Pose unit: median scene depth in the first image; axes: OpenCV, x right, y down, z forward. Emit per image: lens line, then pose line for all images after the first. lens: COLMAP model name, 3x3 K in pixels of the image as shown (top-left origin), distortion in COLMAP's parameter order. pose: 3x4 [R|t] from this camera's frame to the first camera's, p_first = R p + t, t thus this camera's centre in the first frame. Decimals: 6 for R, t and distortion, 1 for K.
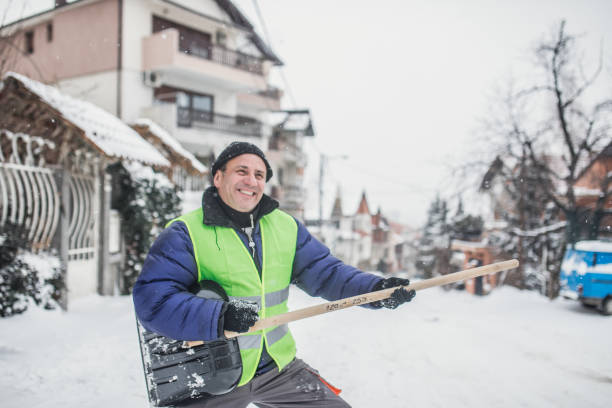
lens RADIAL K [[580.6, 0, 306.0], [0, 580.6, 204.0], [0, 0, 1]] dist [-0.086627, 0.131991]
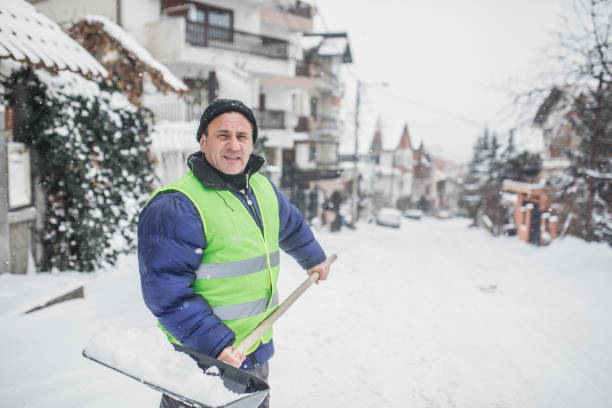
lens RADIAL K [[580.6, 0, 306.0], [0, 580.6, 204.0], [0, 0, 1]] dist [-0.086627, 0.131991]
pose [[0.997504, 0.015754, -0.068833, 0.019210], [-0.007833, 0.993465, 0.113869, 0.001765], [0.070177, -0.113045, 0.991108, 0.179413]]
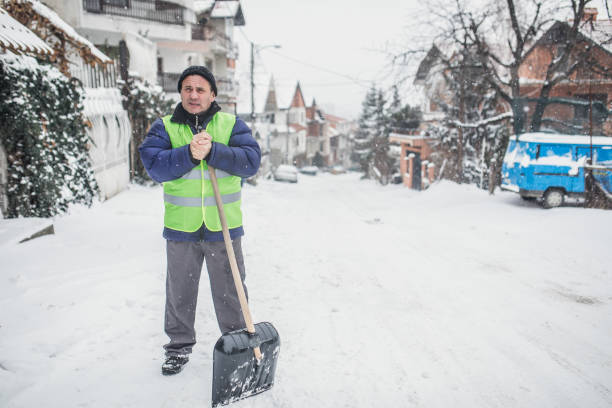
lens RADIAL K [[578.0, 0, 306.0], [0, 578.0, 204.0], [0, 0, 1]] dist [-0.082996, 0.122920]
pose [[0.993567, -0.038429, 0.106526, 0.008730], [0.018397, 0.982939, 0.183007, 0.000519], [-0.111741, -0.179870, 0.977323, 0.080156]]
